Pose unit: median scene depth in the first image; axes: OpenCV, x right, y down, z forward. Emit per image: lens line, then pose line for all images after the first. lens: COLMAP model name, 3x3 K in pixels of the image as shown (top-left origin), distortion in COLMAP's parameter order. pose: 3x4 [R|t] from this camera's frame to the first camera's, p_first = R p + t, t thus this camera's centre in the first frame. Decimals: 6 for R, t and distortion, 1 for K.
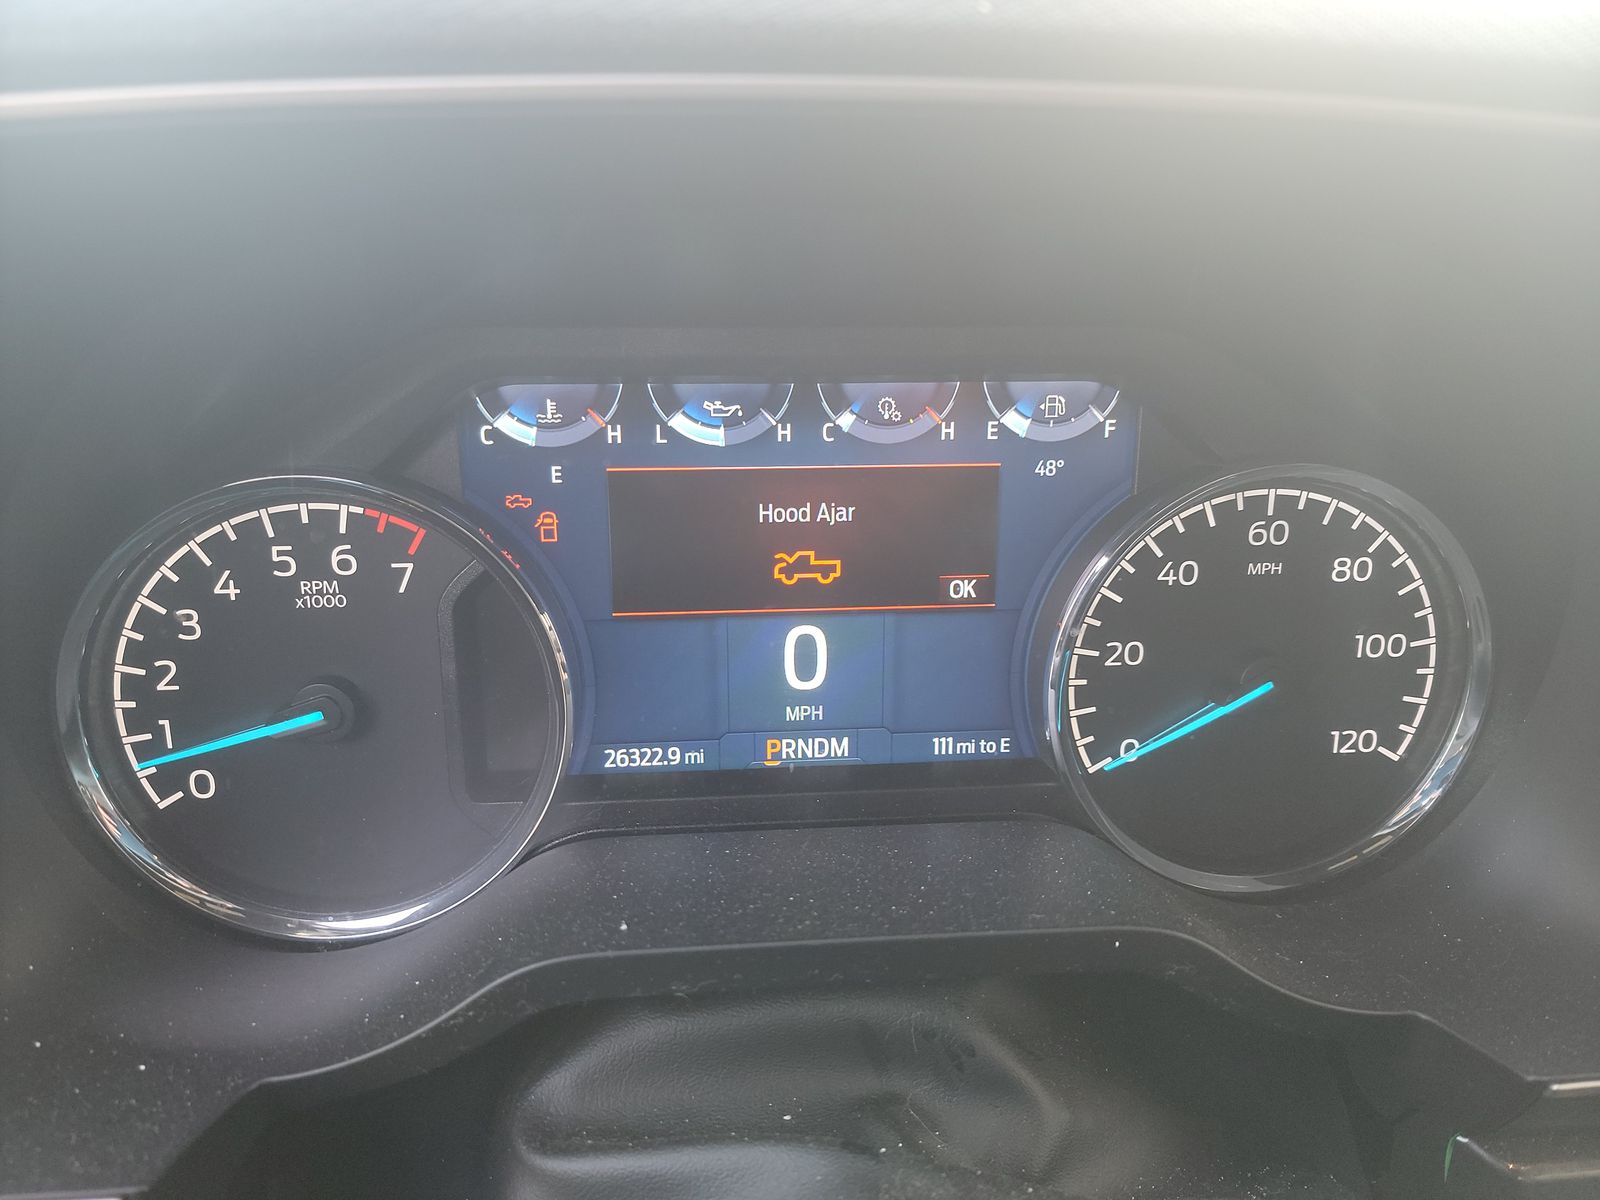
lens RADIAL K [[1128.9, 0, 800.0], [0, 1128.9, 600.0], [0, 0, 1]] dist [-0.002684, -0.001411]
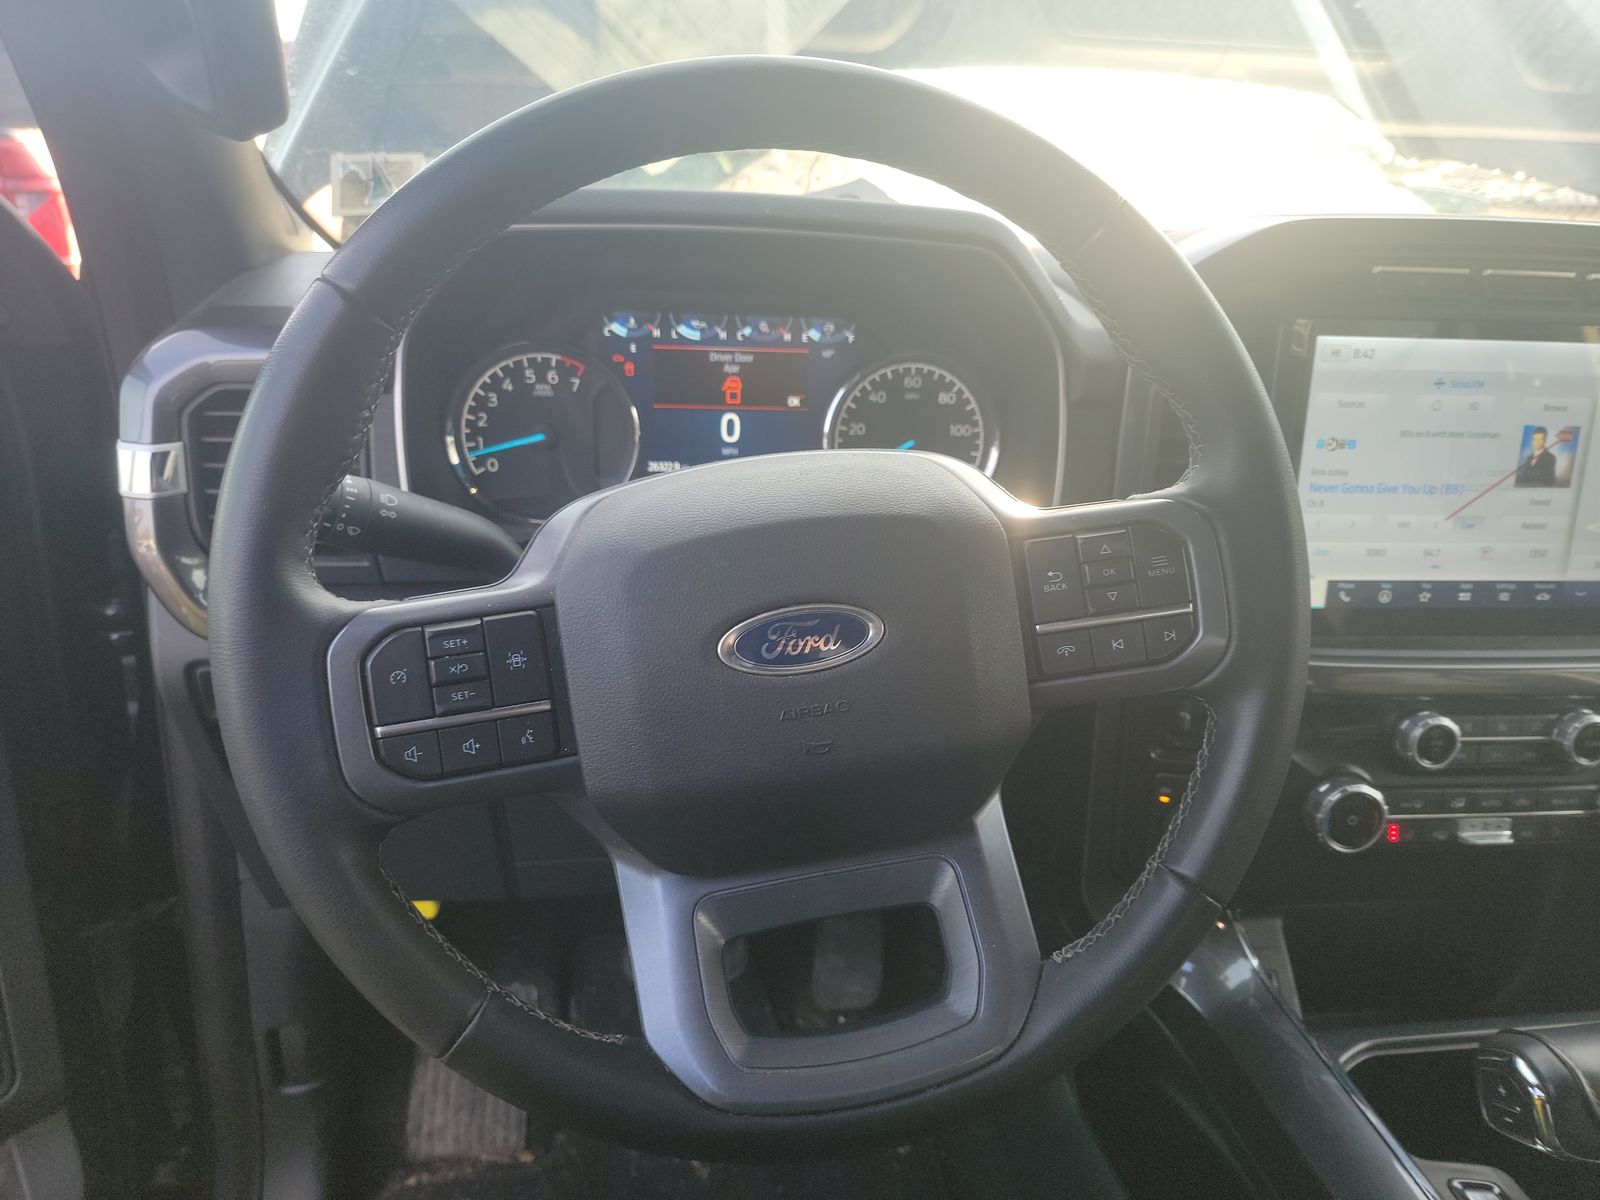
lens RADIAL K [[1102.3, 0, 829.1], [0, 1102.3, 605.6], [0, 0, 1]] dist [0.003800, 0.000712]
pose [[0.999321, 0.031591, 0.018958, 0.199636], [-0.032523, 0.998164, 0.051087, 0.330780], [-0.017309, -0.051669, 0.998514, -1.542467]]
